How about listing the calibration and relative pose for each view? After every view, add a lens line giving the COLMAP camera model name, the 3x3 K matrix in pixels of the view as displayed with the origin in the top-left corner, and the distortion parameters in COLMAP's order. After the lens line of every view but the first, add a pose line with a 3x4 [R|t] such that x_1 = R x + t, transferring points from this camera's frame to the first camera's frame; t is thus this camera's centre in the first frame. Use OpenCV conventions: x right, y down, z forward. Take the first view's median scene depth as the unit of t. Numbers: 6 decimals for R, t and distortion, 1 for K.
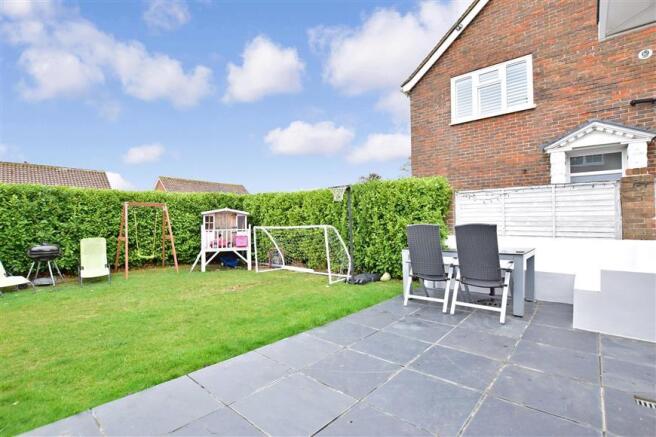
lens RADIAL K [[316.4, 0, 327.7], [0, 316.4, 220.3], [0, 0, 1]] dist [-0.011535, -0.000188]
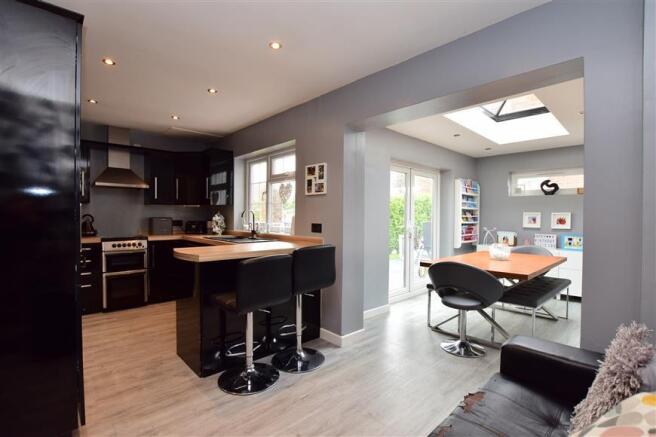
lens RADIAL K [[316.4, 0, 329.4], [0, 316.4, 219.0], [0, 0, 1]] dist [-0.011535, -0.000188]
pose [[0.995847, 0.007805, -0.090705, -0.009802], [-0.006015, 0.999782, 0.019988, -0.025003], [0.090842, -0.019360, 0.995677, -0.575524]]
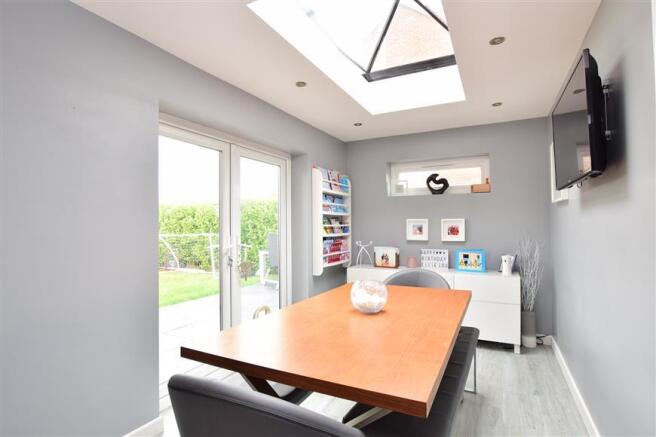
lens RADIAL K [[342.8, 0, 328.9], [0, 342.8, 219.6], [0, 0, 1]] dist [-0.004681, -0.000202]
pose [[0.970822, -0.003746, 0.239771, 0.097738], [0.005047, 0.999976, -0.004812, -0.025351], [-0.239747, 0.005882, 0.970818, -0.353853]]
